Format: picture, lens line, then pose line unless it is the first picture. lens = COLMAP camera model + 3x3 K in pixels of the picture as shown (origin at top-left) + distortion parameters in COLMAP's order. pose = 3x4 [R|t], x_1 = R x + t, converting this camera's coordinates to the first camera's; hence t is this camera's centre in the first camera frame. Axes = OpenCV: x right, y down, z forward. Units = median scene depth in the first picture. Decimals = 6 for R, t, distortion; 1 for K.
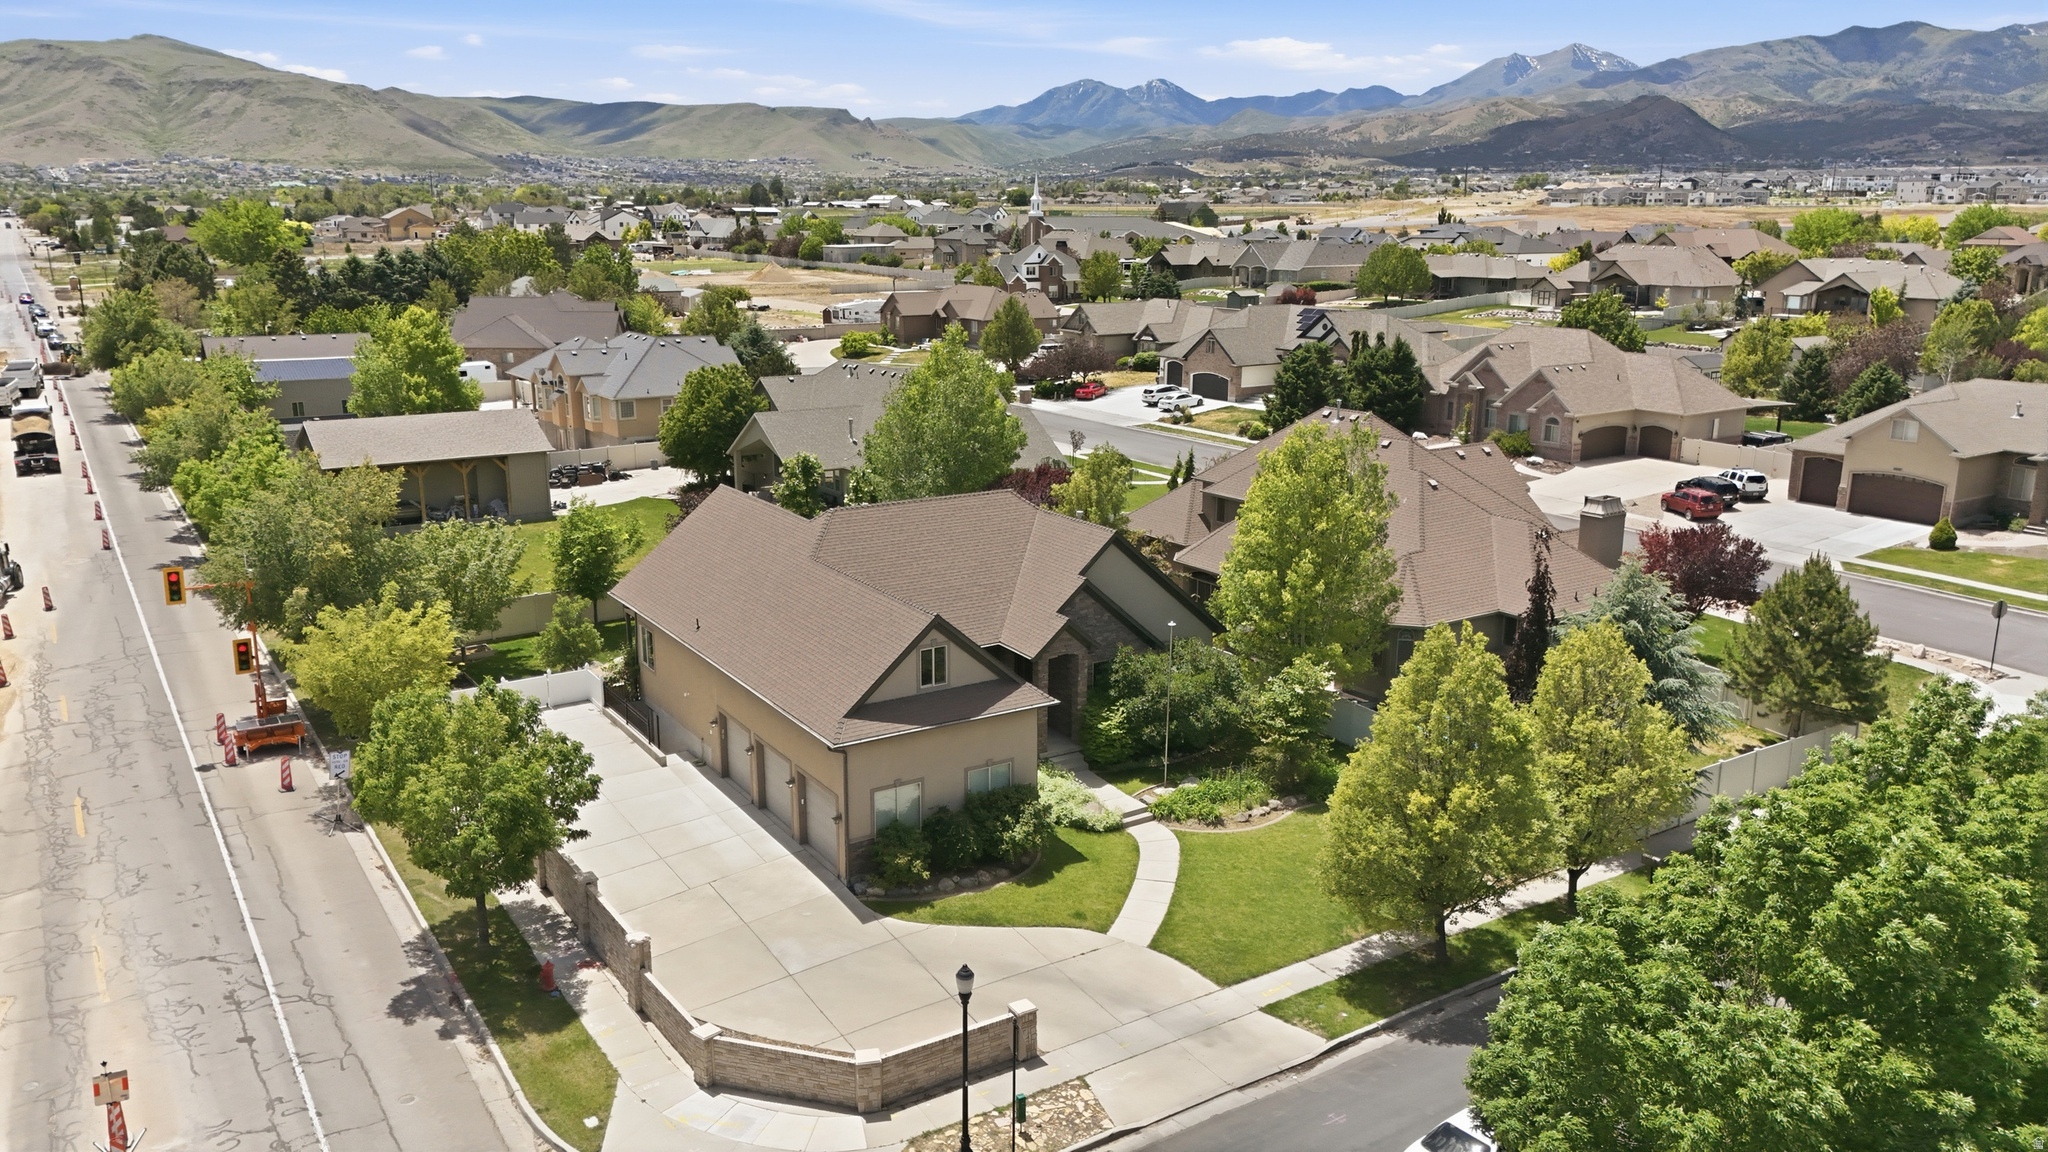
lens RADIAL K [[1490.5, 0, 1021.6], [0, 1490.5, 582.8], [0, 0, 1]] dist [0.048656, -0.046448]
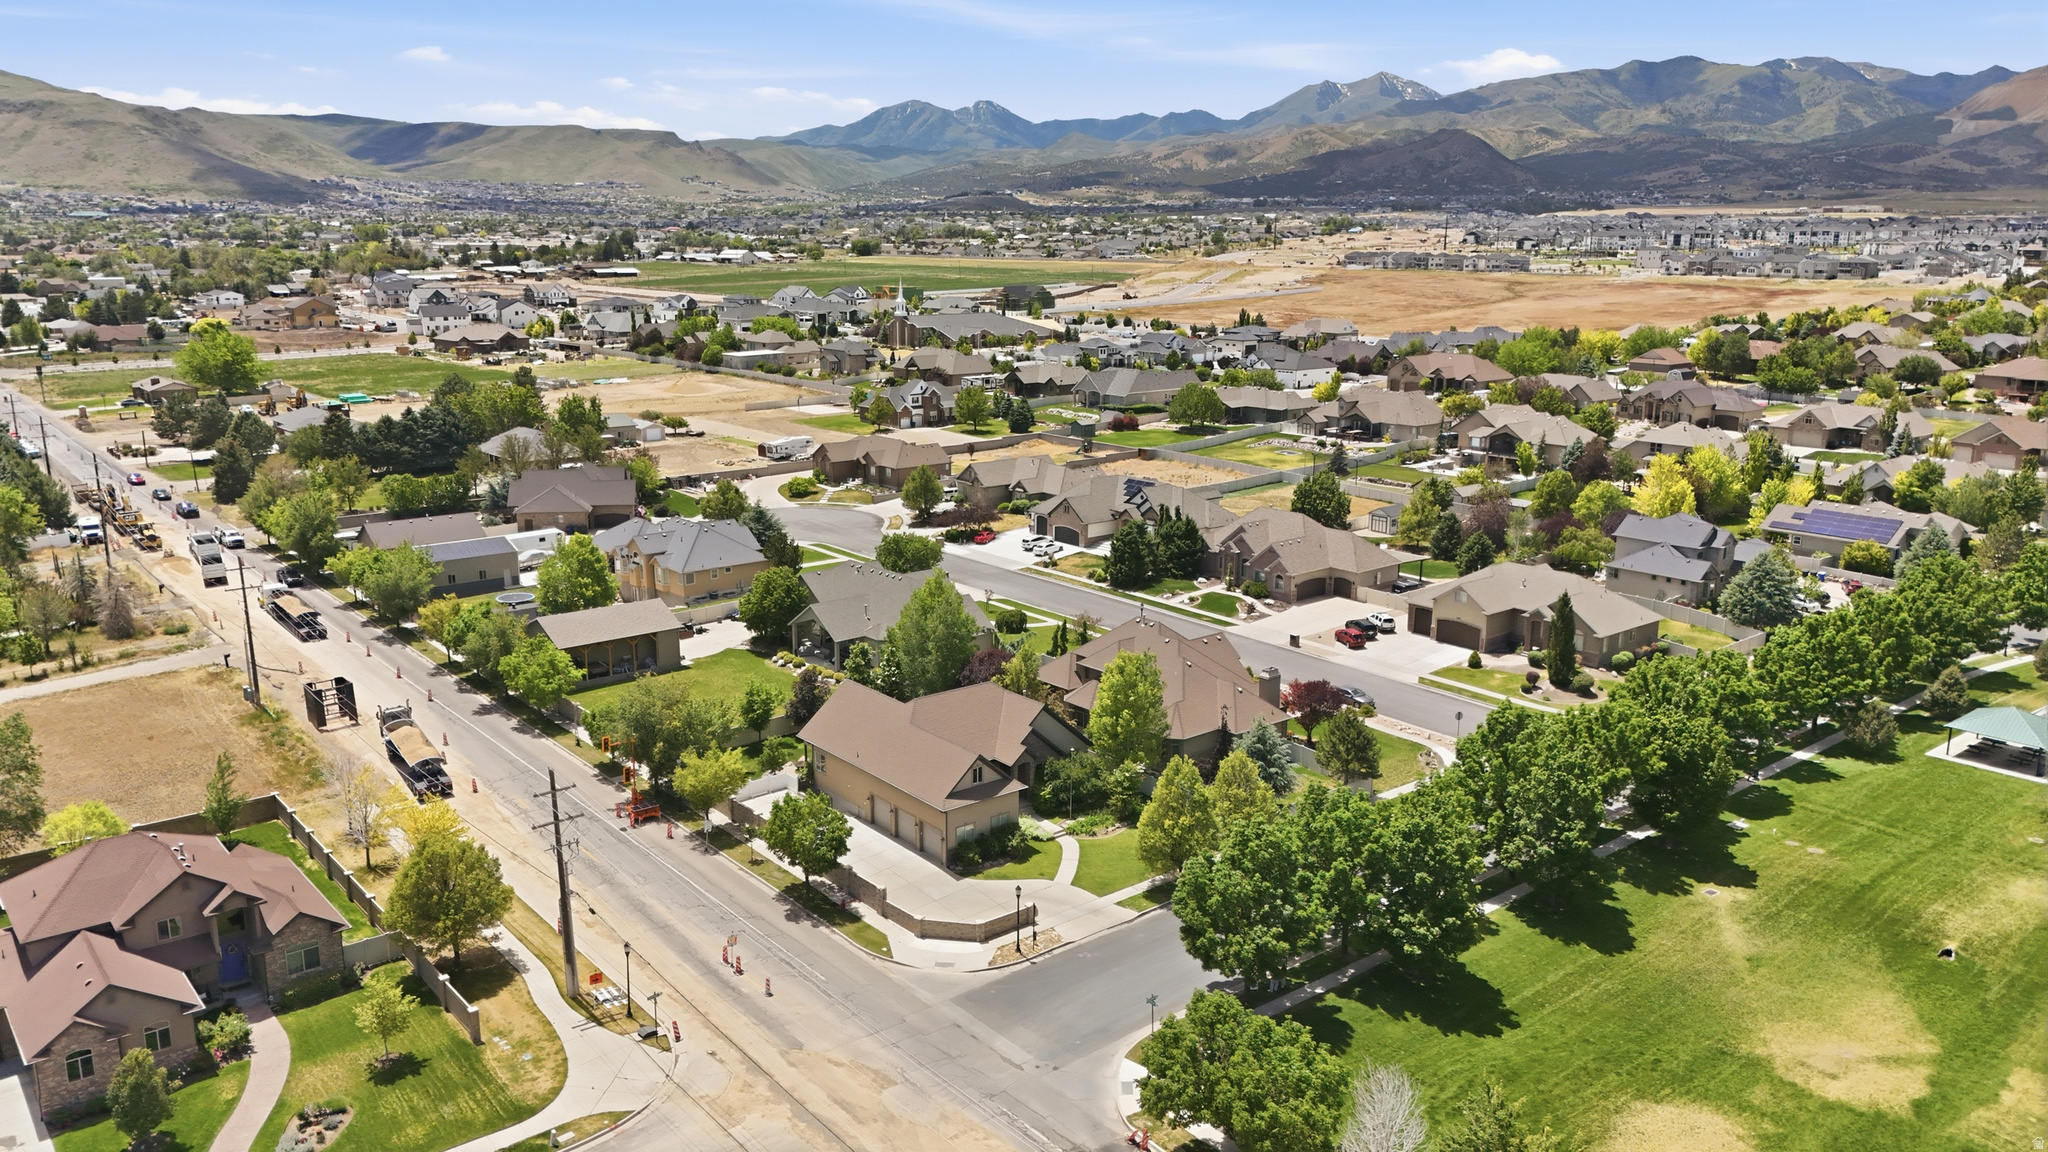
lens RADIAL K [[1490.5, 0, 1013.1], [0, 1490.5, 556.8], [0, 0, 1]] dist [0.048656, -0.046448]
pose [[0.994569, -0.024050, 0.101263, -0.111840], [0.027019, 0.999241, -0.028048, -0.107304], [-0.100511, 0.030632, 0.994464, -0.671636]]
